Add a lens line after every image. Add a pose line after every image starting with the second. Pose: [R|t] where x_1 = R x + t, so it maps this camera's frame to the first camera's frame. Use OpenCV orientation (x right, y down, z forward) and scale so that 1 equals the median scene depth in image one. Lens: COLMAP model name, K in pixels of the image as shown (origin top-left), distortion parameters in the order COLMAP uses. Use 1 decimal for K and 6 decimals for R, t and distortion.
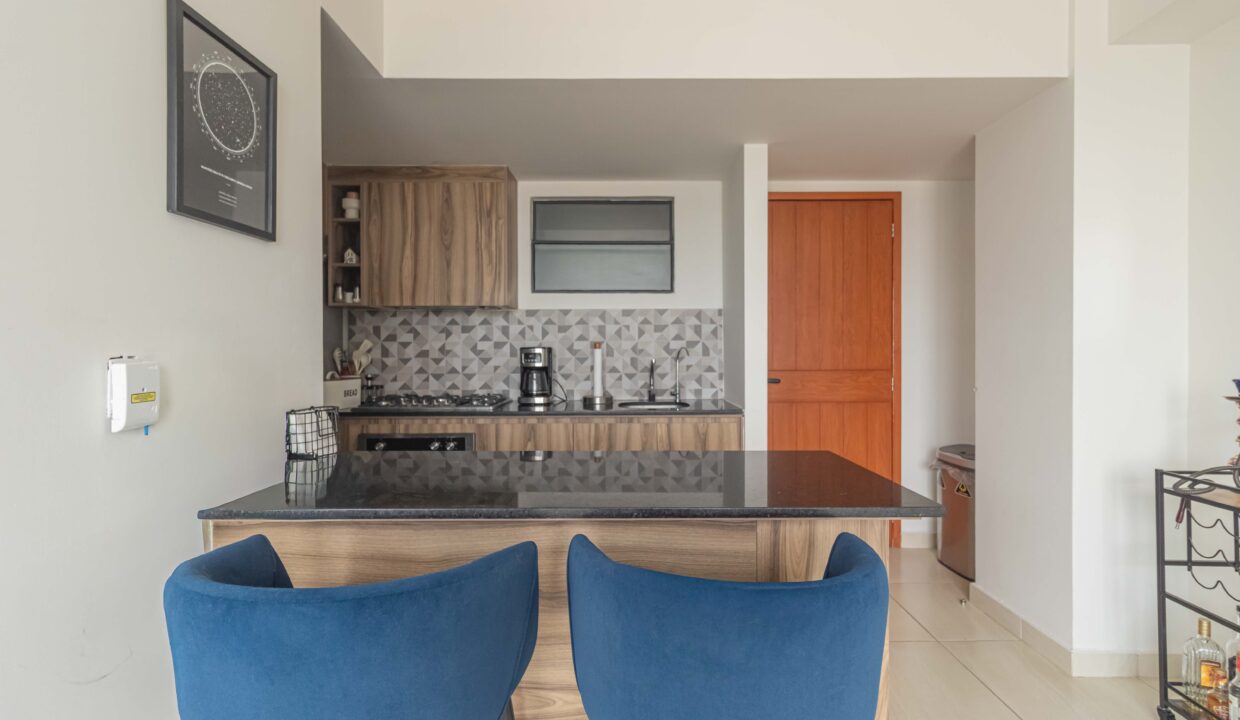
lens RADIAL K [[584.4, 0, 624.0], [0, 584.4, 351.1], [0, 0, 1]] dist [0.008580, 0.000499]
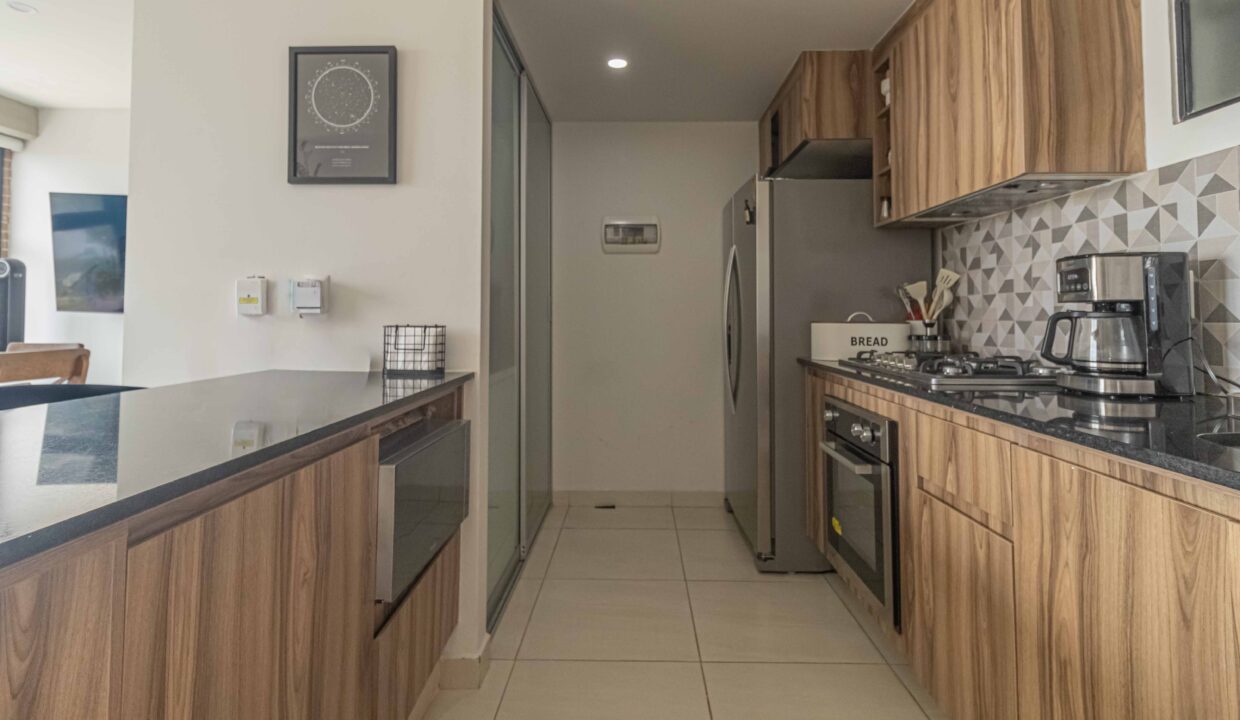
lens RADIAL K [[585.3, 0, 624.5], [0, 585.3, 288.1], [0, 0, 1]] dist [0.001716, 0.000109]
pose [[-0.014343, -0.041750, -0.999025, 0.249191], [-0.003643, 0.999123, -0.041702, 0.032537], [0.999890, 0.003041, -0.014483, 0.633414]]
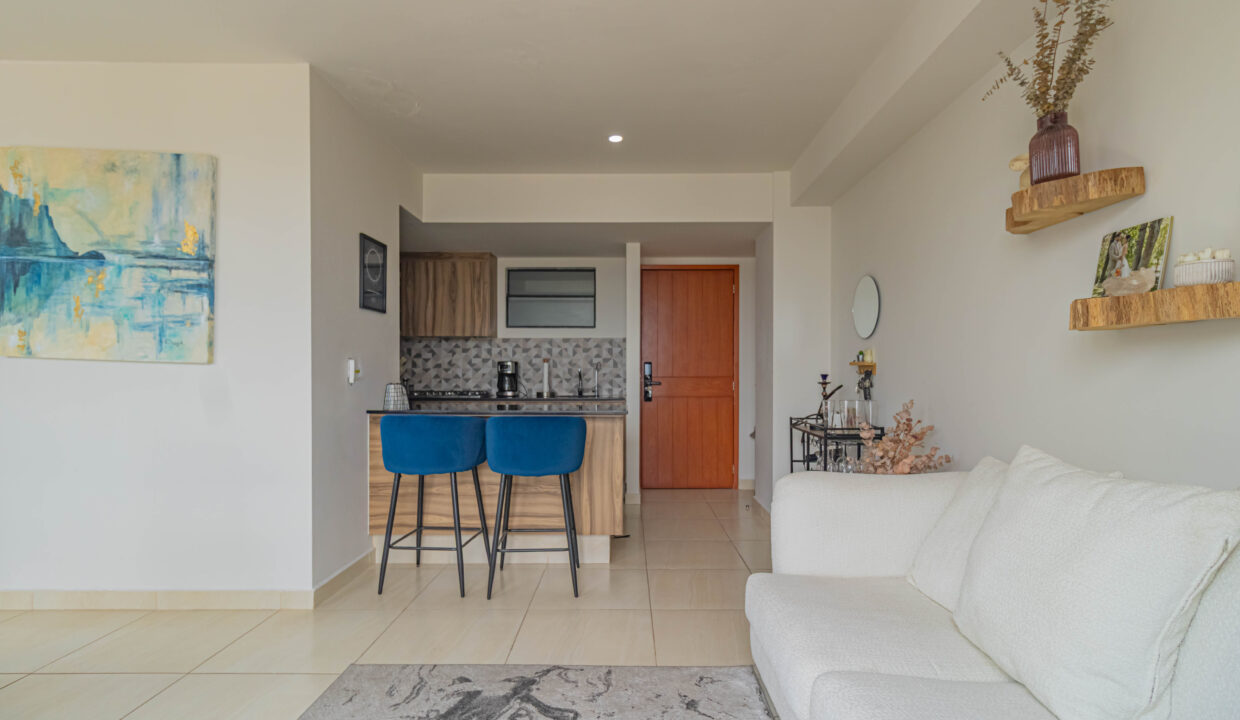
lens RADIAL K [[594.2, 0, 624.2], [0, 594.2, 377.1], [0, 0, 1]] dist [0.002743, 0.000161]
pose [[0.999981, 0.003148, -0.005249, 0.174809], [-0.003127, 0.999987, 0.003911, 0.027864], [0.005262, -0.003895, 0.999979, -0.624594]]
